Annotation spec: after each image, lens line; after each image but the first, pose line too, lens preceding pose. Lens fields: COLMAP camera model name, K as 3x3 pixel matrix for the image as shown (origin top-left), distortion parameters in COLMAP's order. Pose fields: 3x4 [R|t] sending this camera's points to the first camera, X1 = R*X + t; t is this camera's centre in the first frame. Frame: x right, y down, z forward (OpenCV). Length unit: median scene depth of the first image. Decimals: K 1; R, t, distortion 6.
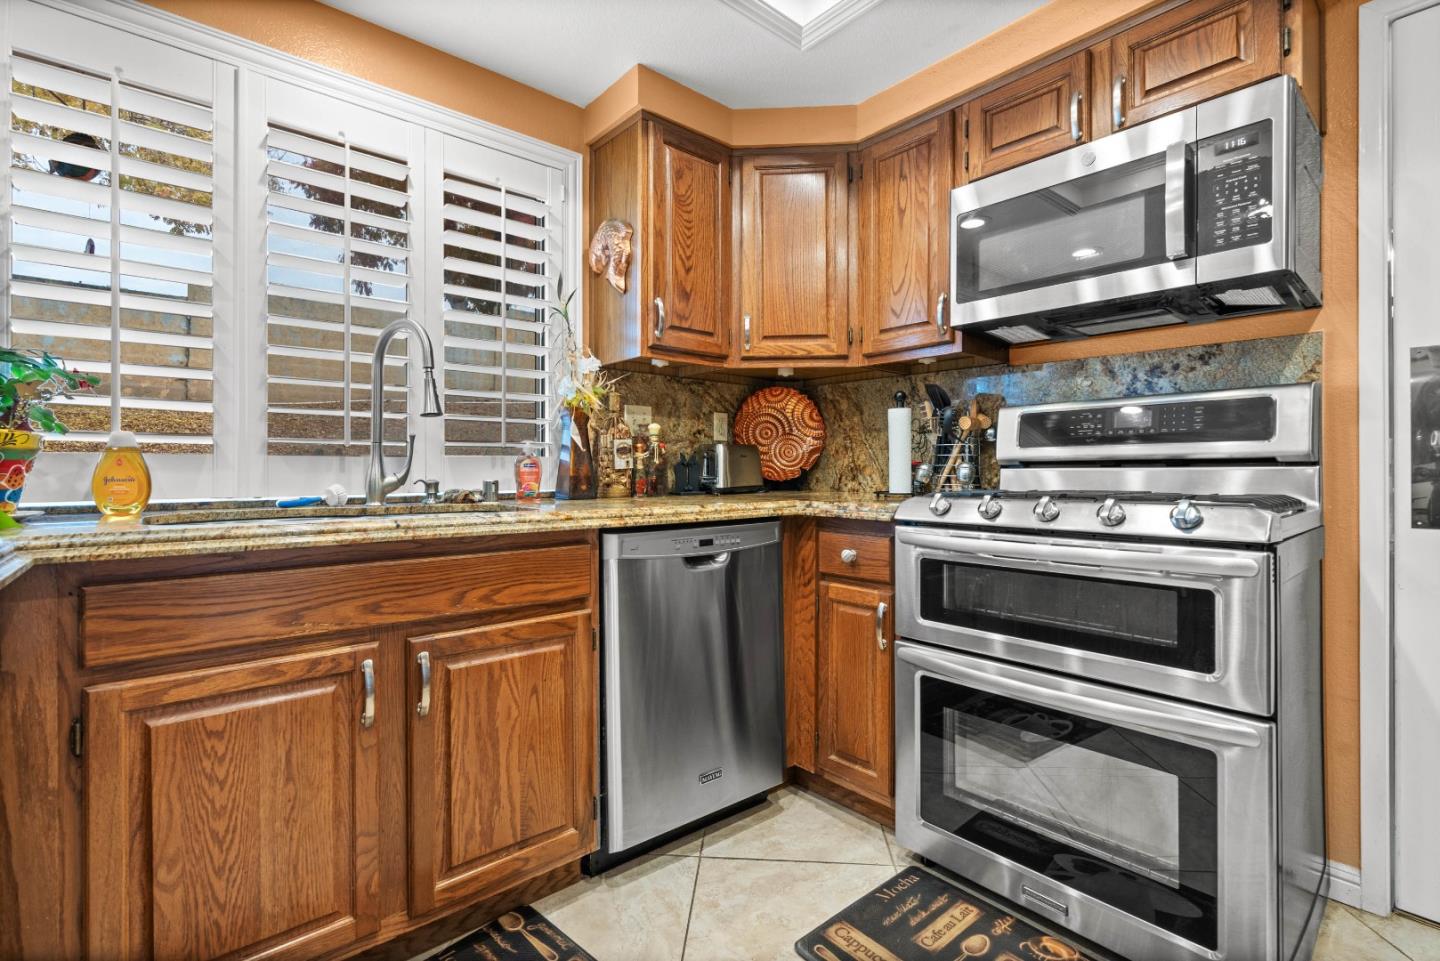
lens RADIAL K [[653.9, 0, 714.6], [0, 653.9, 474.1], [0, 0, 1]] dist [-0.005473, 0.001387]
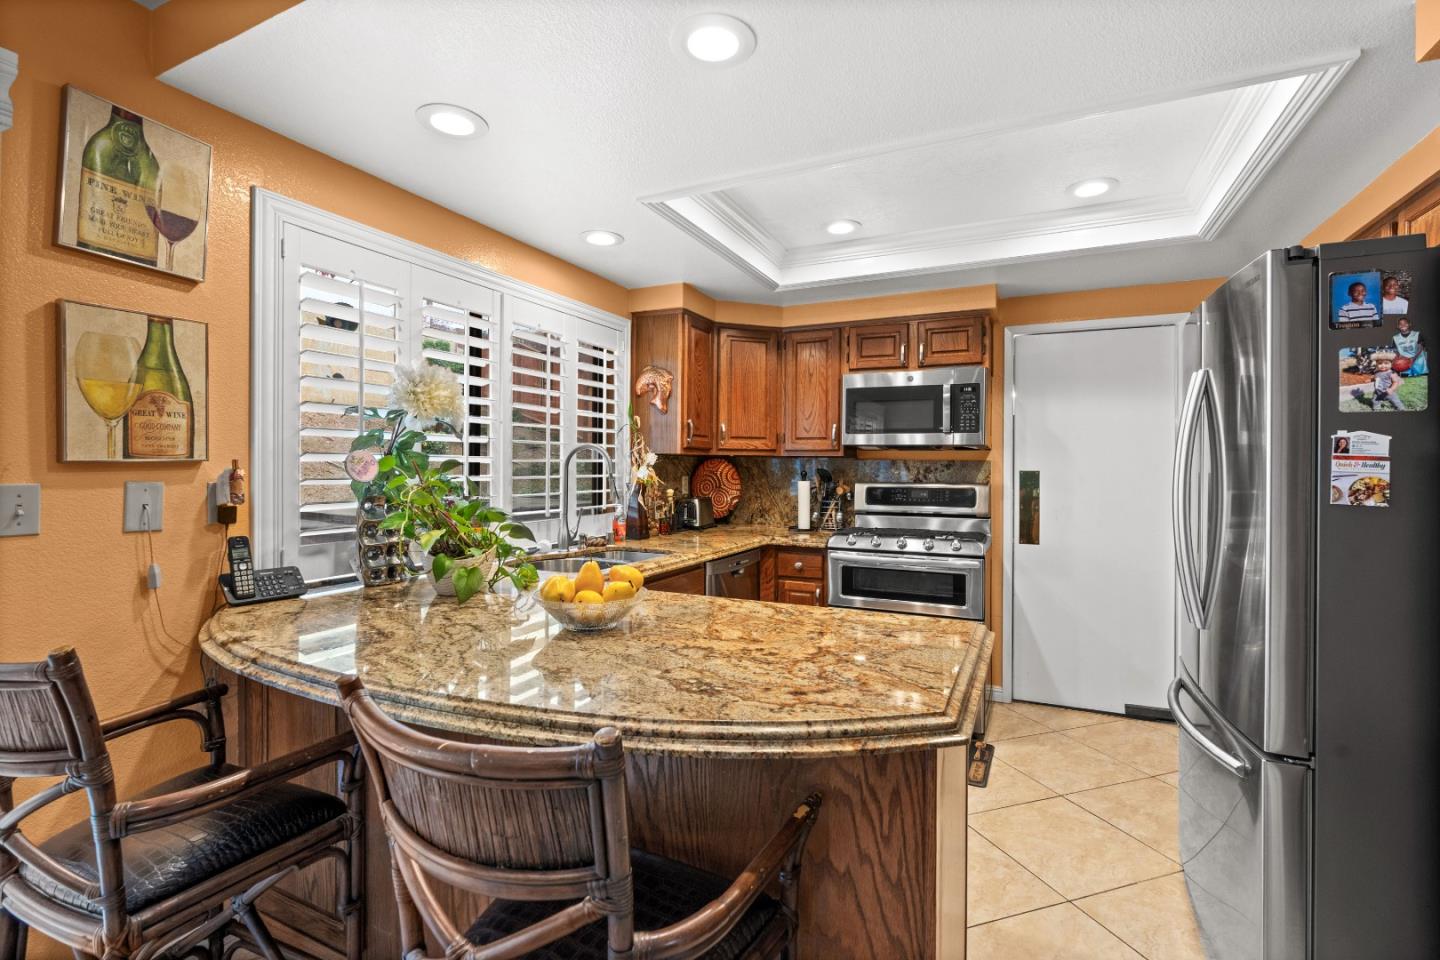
lens RADIAL K [[653.9, 0, 723.0], [0, 653.9, 475.9], [0, 0, 1]] dist [-0.005473, 0.001387]
pose [[0.917924, 0.006229, 0.396707, -0.684618], [-0.007381, 0.999972, 0.001377, -0.125337], [-0.396688, -0.004192, 0.917944, -0.598858]]
